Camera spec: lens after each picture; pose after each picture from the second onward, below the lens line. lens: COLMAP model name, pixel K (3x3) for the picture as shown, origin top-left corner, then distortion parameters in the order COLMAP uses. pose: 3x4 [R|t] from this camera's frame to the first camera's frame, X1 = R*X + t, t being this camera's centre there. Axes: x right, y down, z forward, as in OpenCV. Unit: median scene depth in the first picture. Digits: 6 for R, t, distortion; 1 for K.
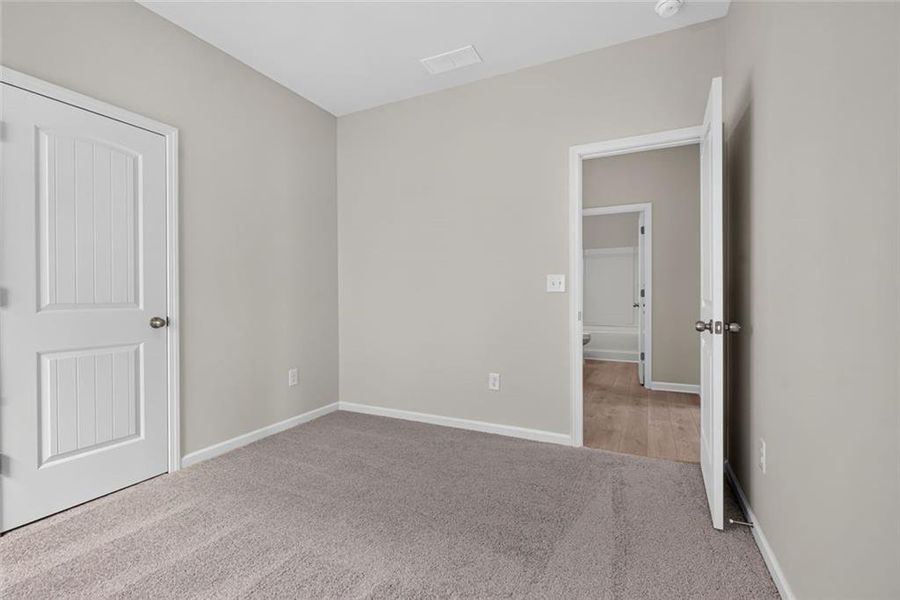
lens RADIAL K [[410.0, 0, 448.4], [0, 410.0, 300.6], [0, 0, 1]] dist [-0.002283, -0.000427]
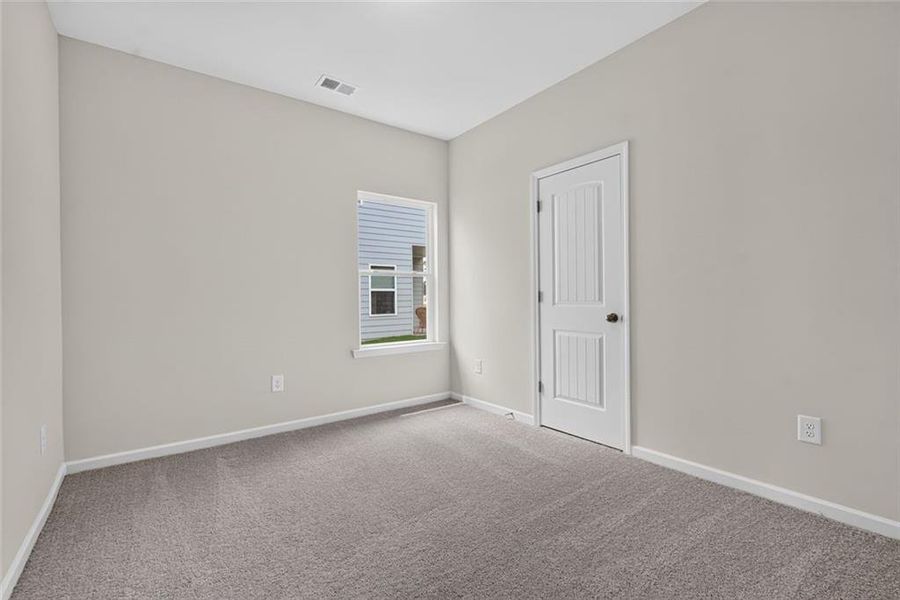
lens RADIAL K [[410.0, 0, 482.5], [0, 410.0, 304.7], [0, 0, 1]] dist [-0.002283, -0.000427]
pose [[-0.436401, 0.013056, -0.899658, 0.524219], [-0.004182, 0.999854, 0.016538, -0.001344], [0.899743, 0.010979, -0.436283, 1.211356]]
